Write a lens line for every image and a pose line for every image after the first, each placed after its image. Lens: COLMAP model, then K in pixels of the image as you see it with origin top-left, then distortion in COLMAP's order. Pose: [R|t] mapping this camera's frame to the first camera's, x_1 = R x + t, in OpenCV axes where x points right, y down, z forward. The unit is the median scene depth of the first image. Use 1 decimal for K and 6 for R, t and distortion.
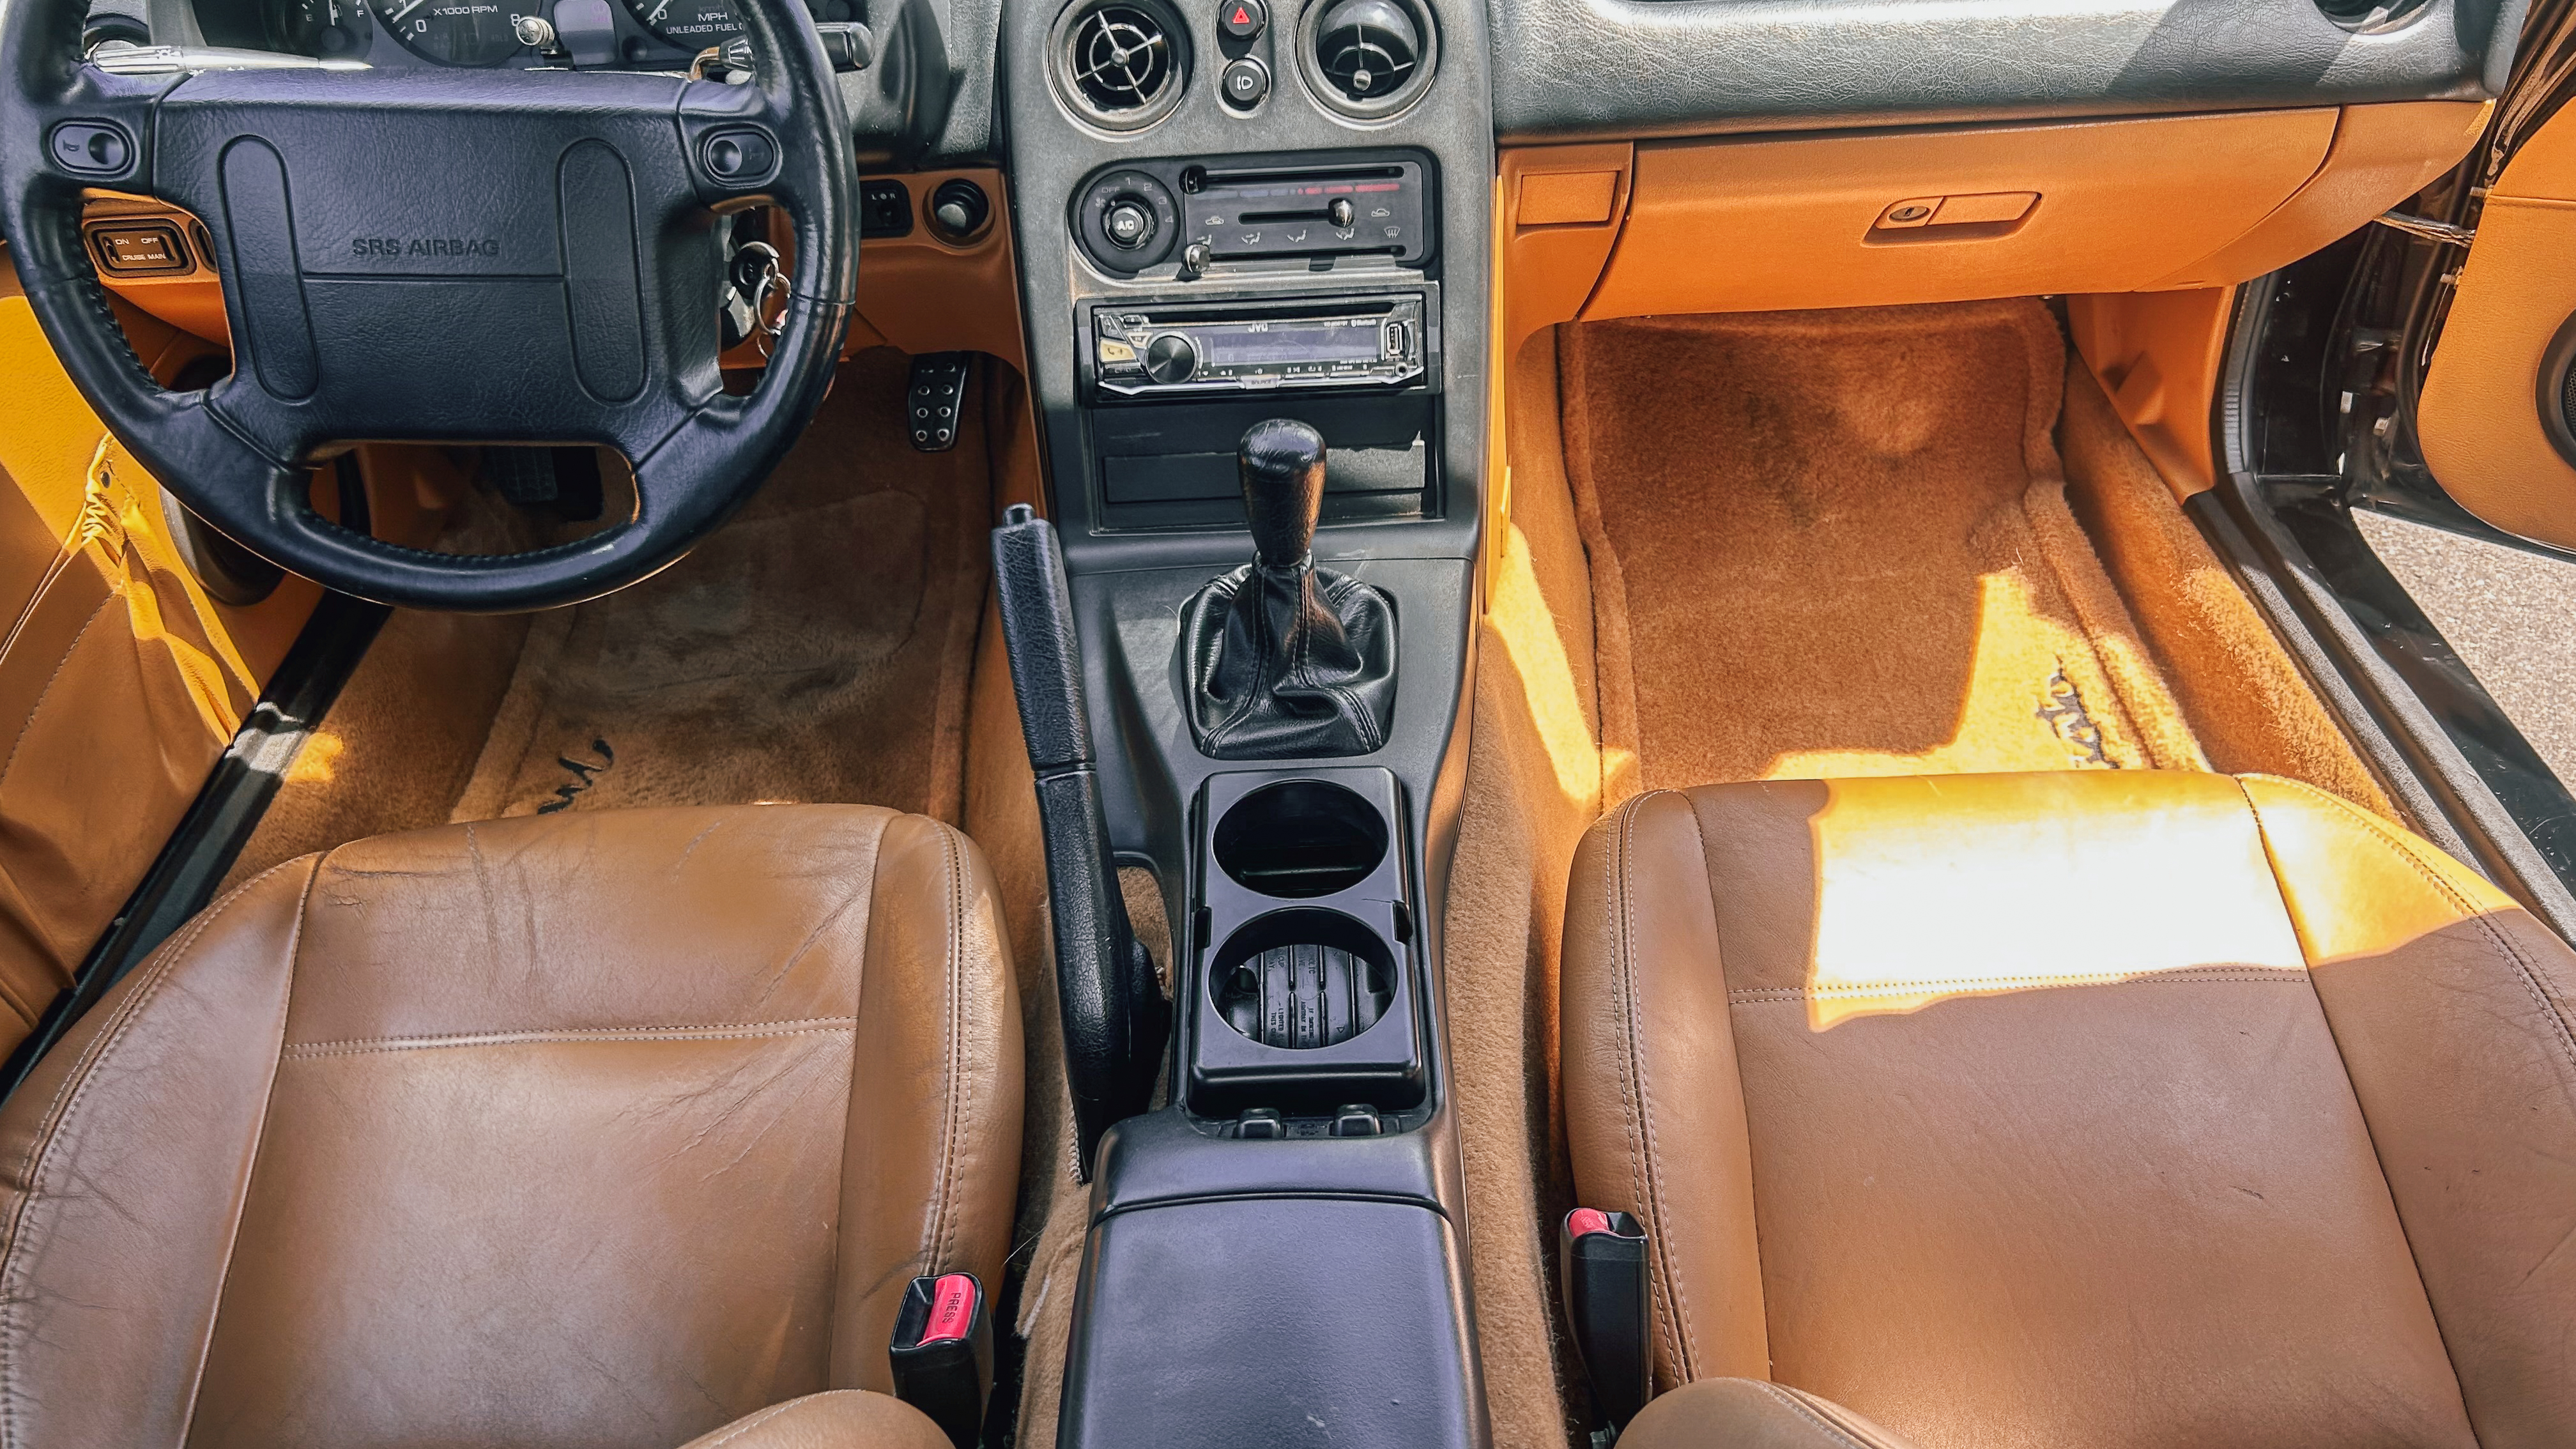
lens RADIAL K [[2016.8, 0, 1257.5], [0, 2016.8, 722.3], [0, 0, 1]] dist [-0.041856, 0.132756]
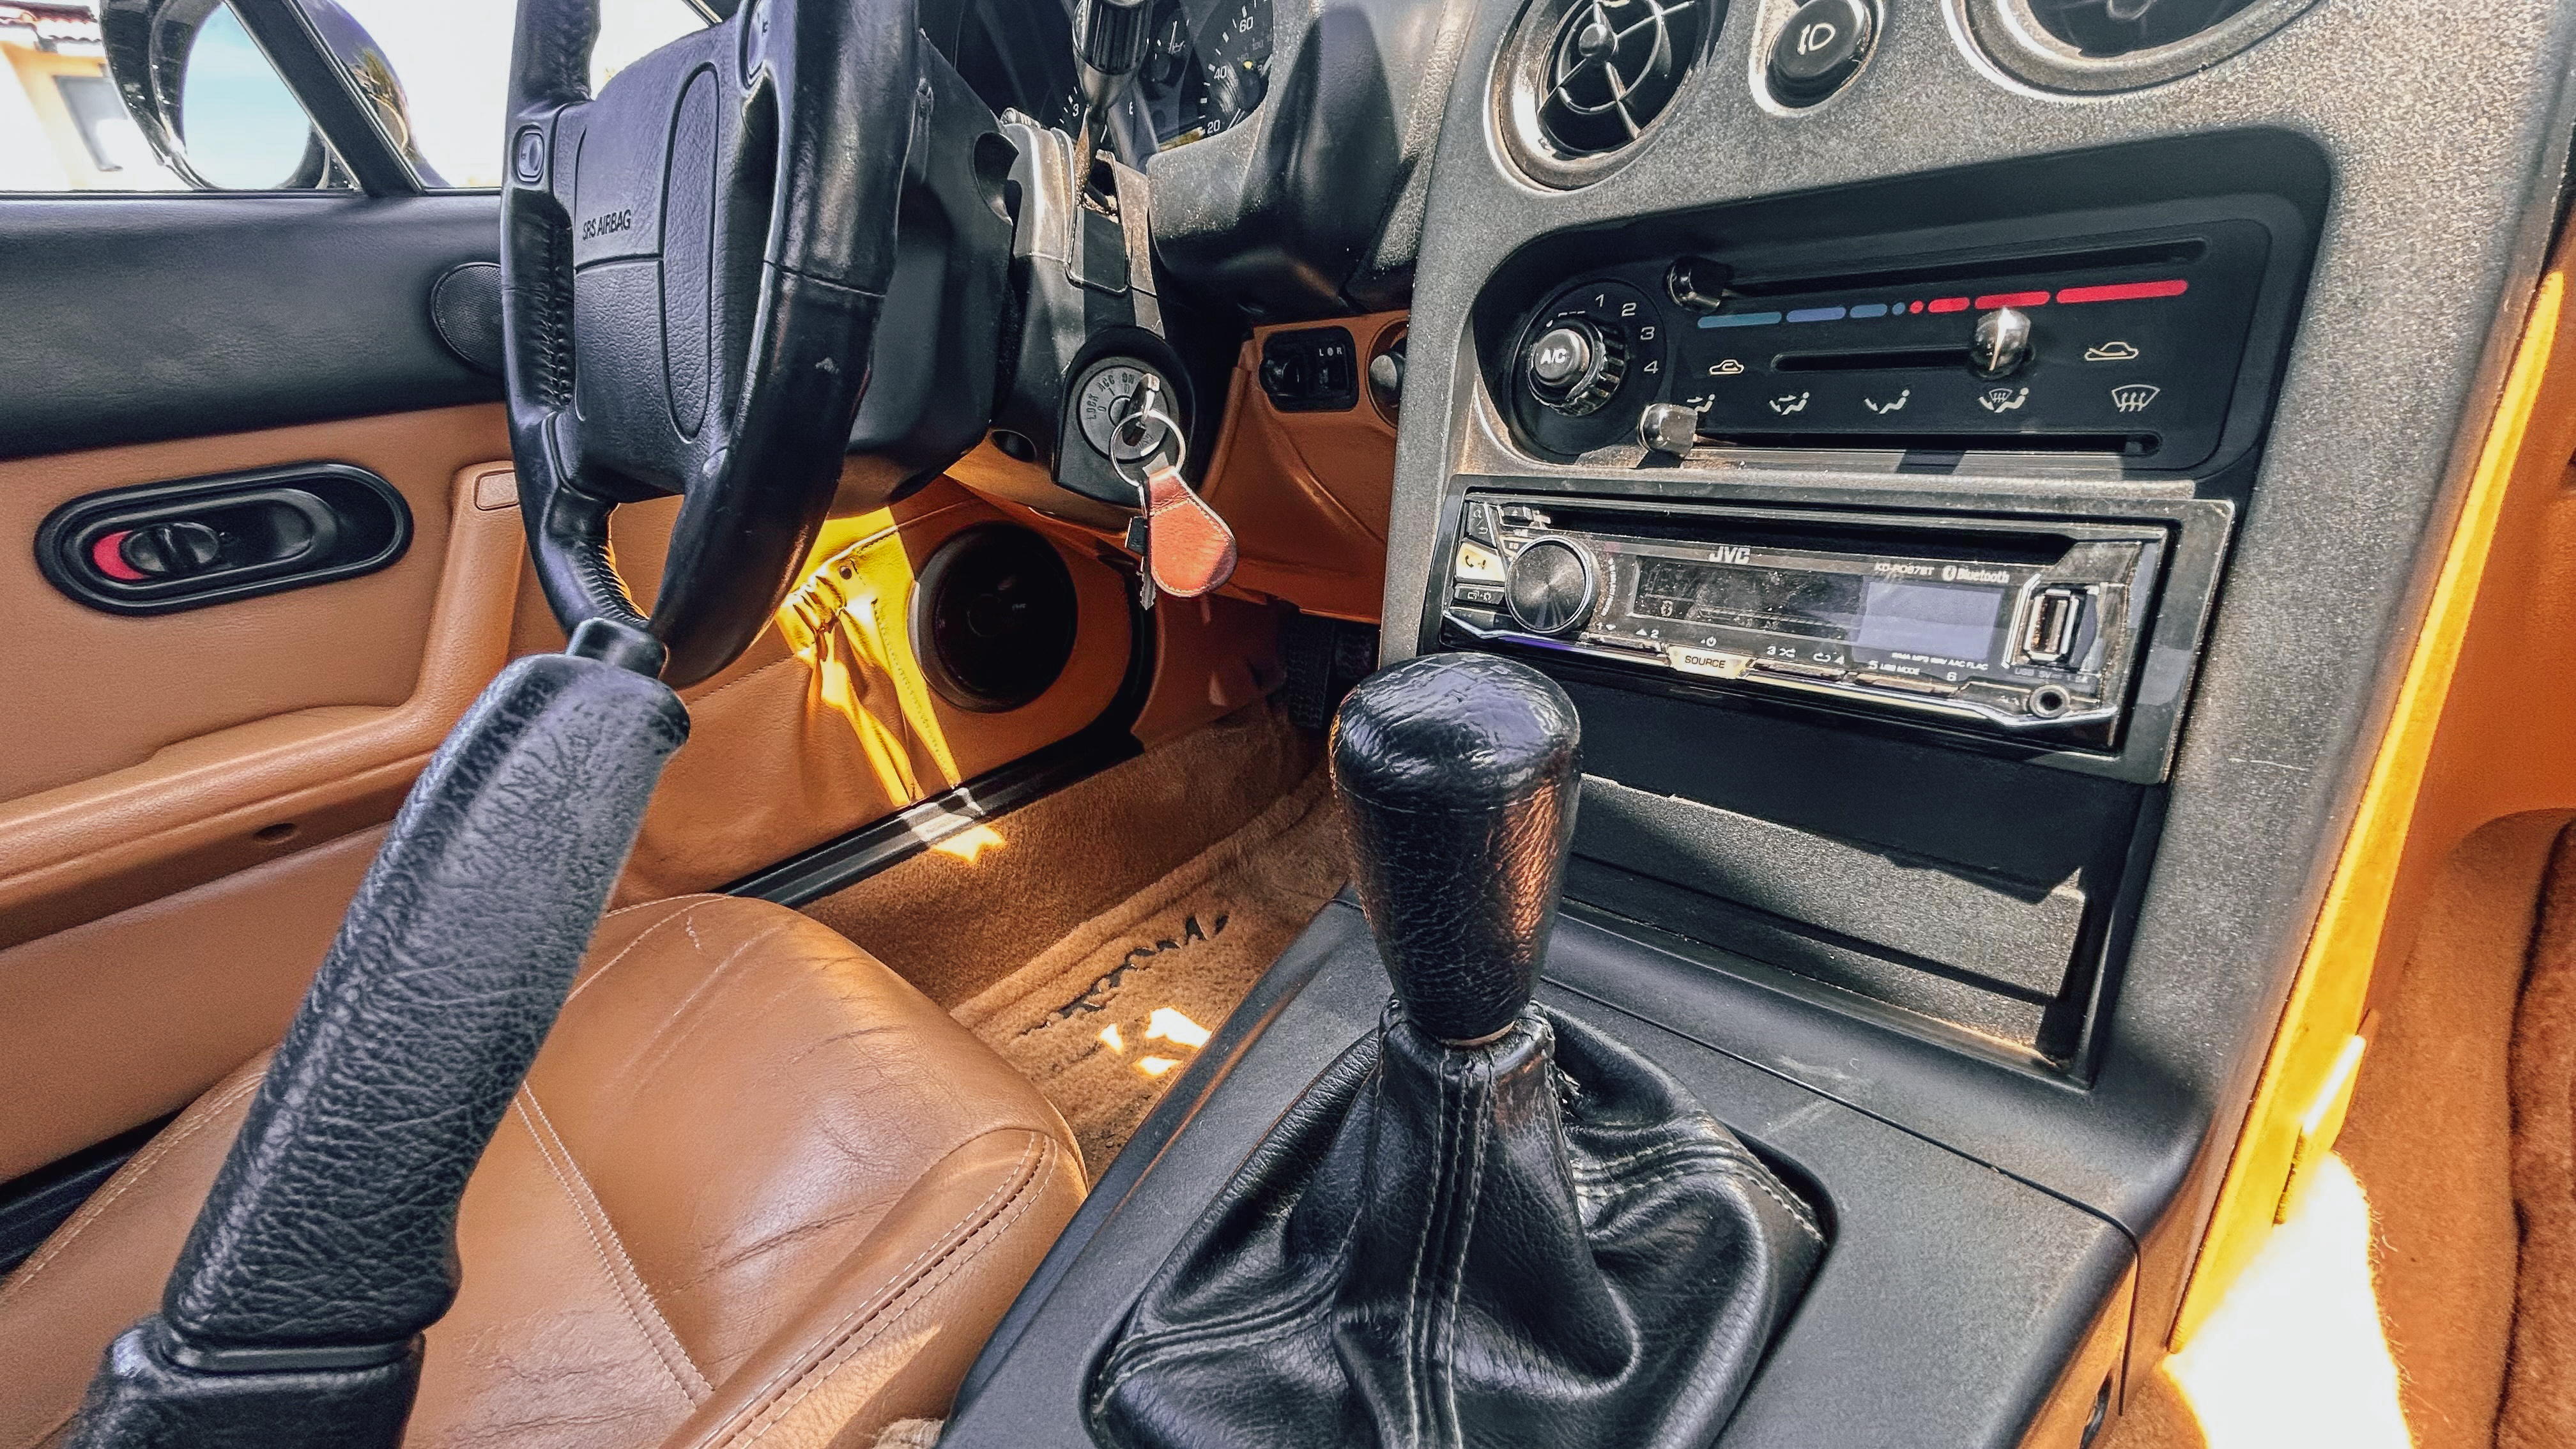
lens RADIAL K [[1049.0, 0, 1288.0], [0, 1049.0, 724.5], [0, 0, 1]] dist [0.000846, 0.000080]
pose [[0.725071, 0.237873, -0.646288, 0.096721], [-0.358778, 0.931514, -0.059659, -0.102034], [0.587835, 0.275131, 0.760758, 0.743328]]
